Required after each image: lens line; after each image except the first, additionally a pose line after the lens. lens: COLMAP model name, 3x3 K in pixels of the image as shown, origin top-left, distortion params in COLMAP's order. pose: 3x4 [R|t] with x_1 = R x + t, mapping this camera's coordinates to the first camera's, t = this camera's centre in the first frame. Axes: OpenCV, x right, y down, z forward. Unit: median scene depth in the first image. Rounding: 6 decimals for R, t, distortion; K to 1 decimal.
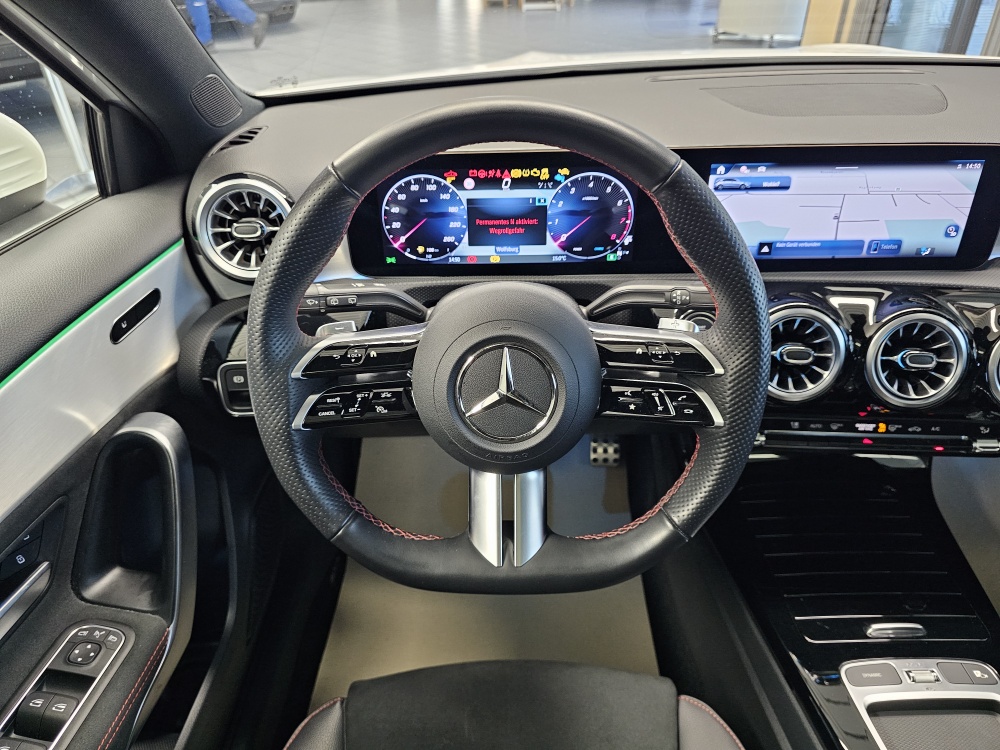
lens RADIAL K [[669.1, 0, 497.9], [0, 669.1, 361.2], [0, 0, 1]] dist [0.086398, -0.115863]
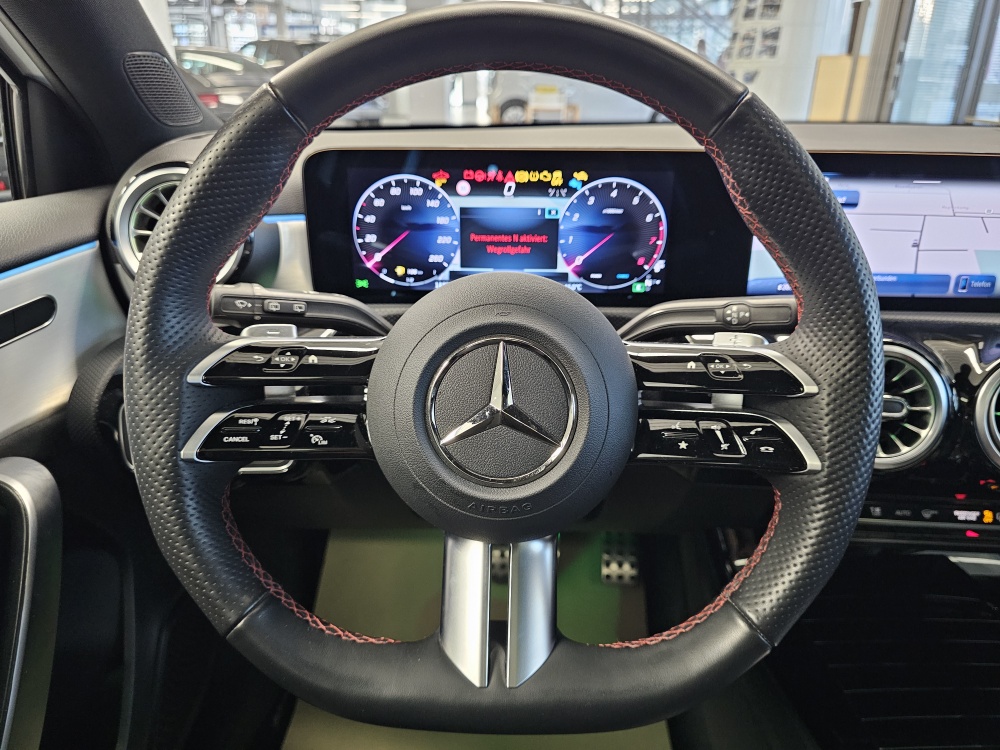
lens RADIAL K [[681.6, 0, 507.1], [0, 681.6, 368.7], [0, 0, 1]] dist [0.044945, -0.057065]
pose [[0.999520, 0.029101, 0.010645, 0.007346], [-0.026702, 0.983192, -0.180609, 0.095252], [-0.015722, 0.180238, 0.983497, 0.229682]]
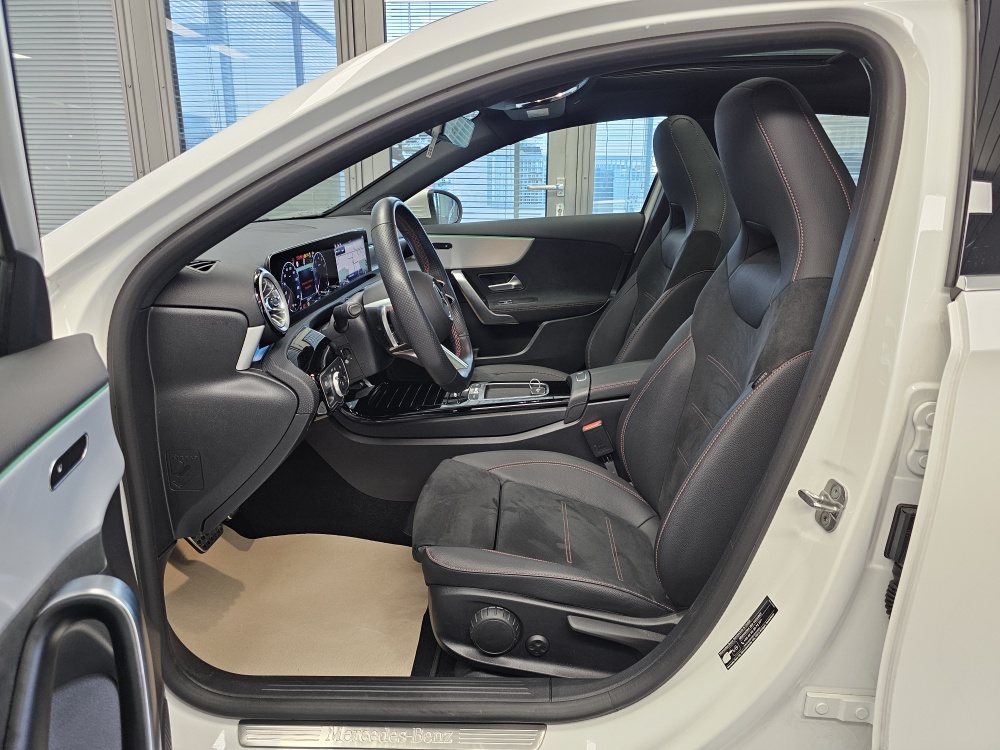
lens RADIAL K [[669.1, 0, 497.9], [0, 669.1, 361.2], [0, 0, 1]] dist [0.086398, -0.115863]
pose [[0.032606, -0.240717, 0.970047, -1.874017], [0.552454, 0.813158, 0.183216, -0.081043], [-0.832905, 0.529933, 0.159499, 0.383216]]
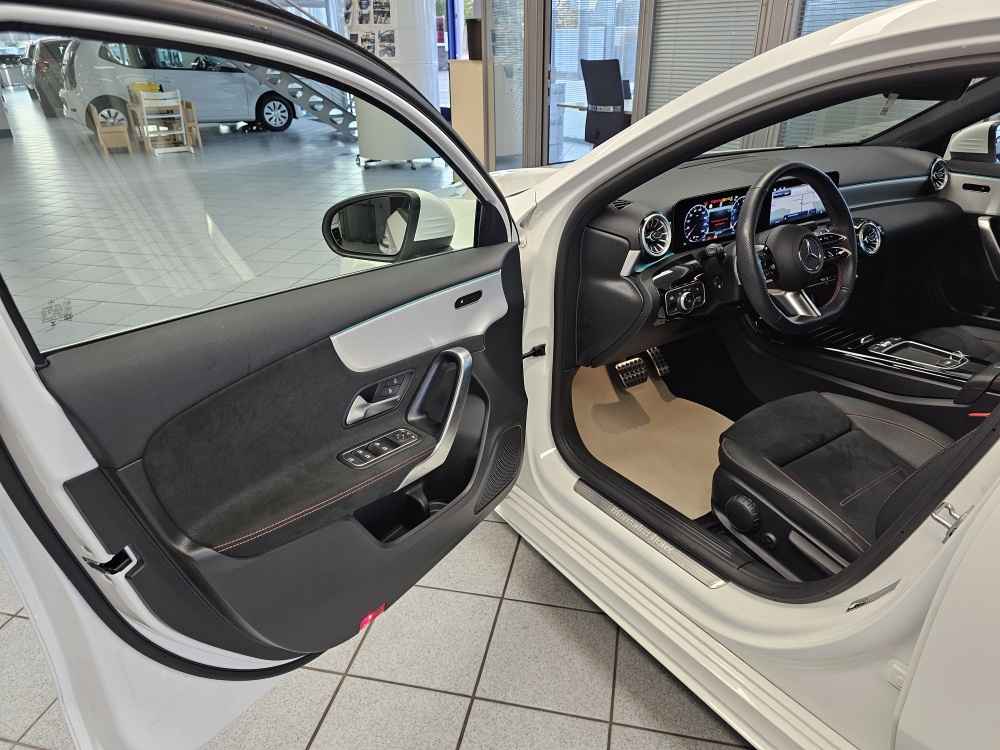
lens RADIAL K [[681.6, 0, 507.1], [0, 681.6, 368.7], [0, 0, 1]] dist [0.044945, -0.057065]
pose [[0.819061, -0.237726, 0.522135, -2.094378], [0.317403, 0.945904, -0.067235, 0.230559], [-0.477906, 0.220797, 0.850209, -0.645575]]
